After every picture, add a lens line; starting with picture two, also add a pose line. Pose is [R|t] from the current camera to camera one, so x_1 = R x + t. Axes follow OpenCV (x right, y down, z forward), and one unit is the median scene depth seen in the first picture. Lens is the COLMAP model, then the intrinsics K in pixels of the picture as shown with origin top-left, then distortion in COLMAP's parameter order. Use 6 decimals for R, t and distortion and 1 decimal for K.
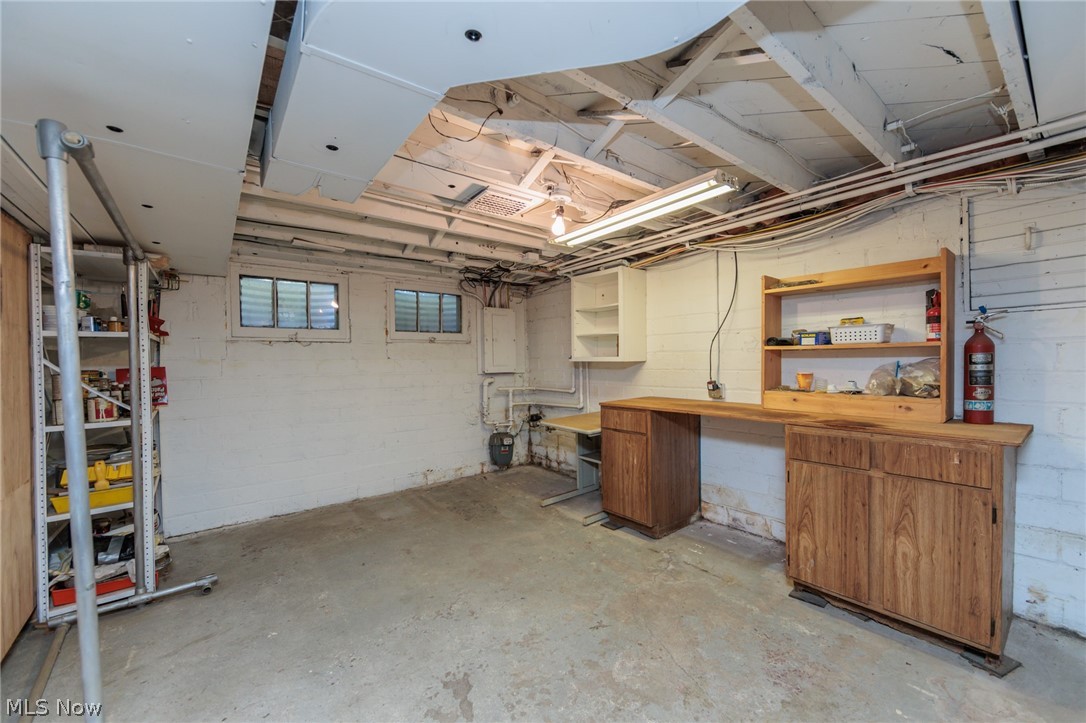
lens RADIAL K [[427.6, 0, 561.2], [0, 427.6, 368.6], [0, 0, 1]] dist [-0.003736, -0.000009]
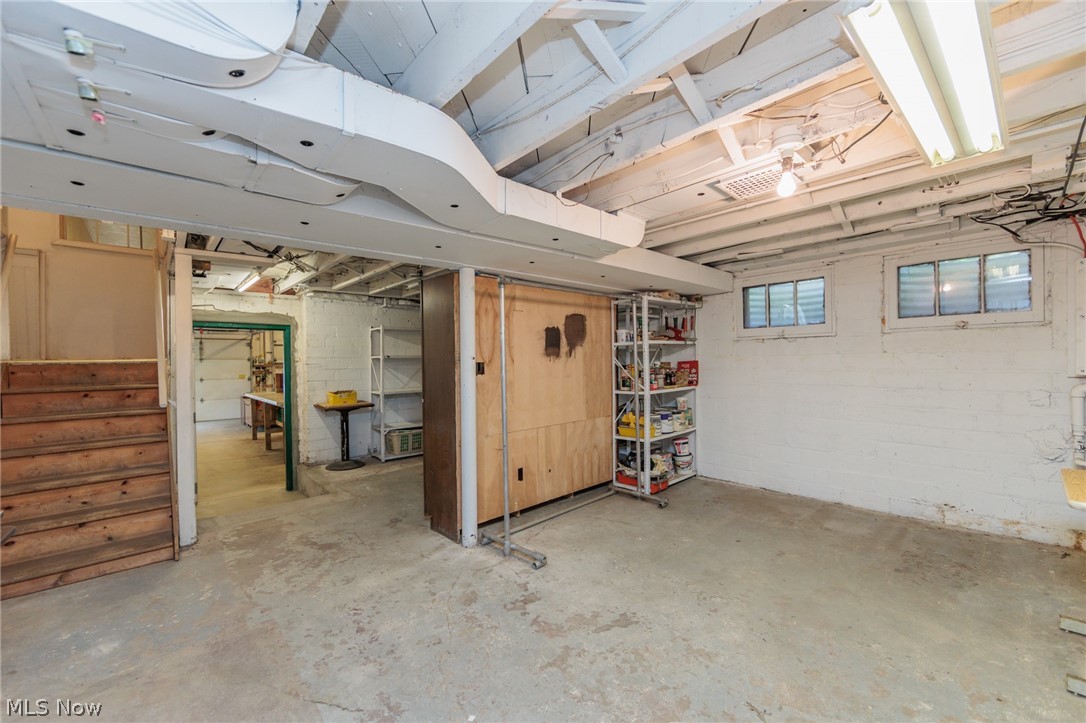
lens RADIAL K [[427.6, 0, 535.3], [0, 427.6, 363.8], [0, 0, 1]] dist [-0.003736, -0.000009]
pose [[0.035514, 0.020172, -0.999166, 0.476646], [-0.005663, 0.999784, 0.019983, -0.016299], [0.999353, 0.004949, 0.035620, 0.334177]]
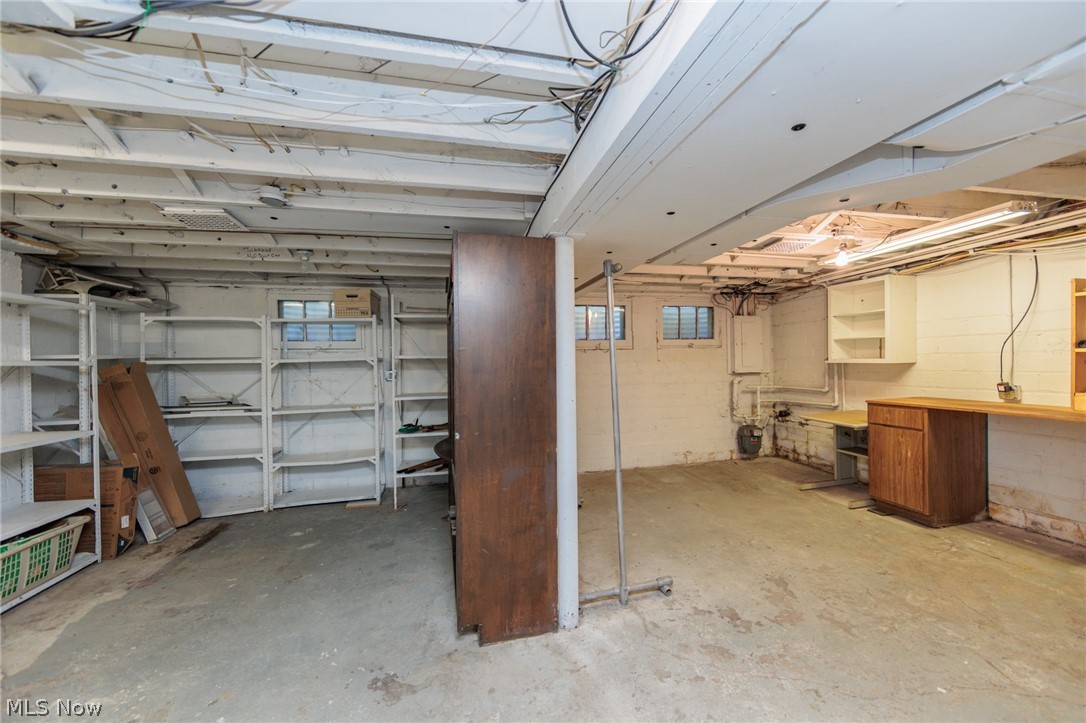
lens RADIAL K [[427.6, 0, 552.9], [0, 427.6, 365.7], [0, 0, 1]] dist [-0.003736, -0.000009]
pose [[0.893900, 0.000761, -0.448265, -0.132406], [-0.002720, 0.999989, -0.003726, -0.004285], [0.448258, 0.004550, 0.893893, -0.337852]]
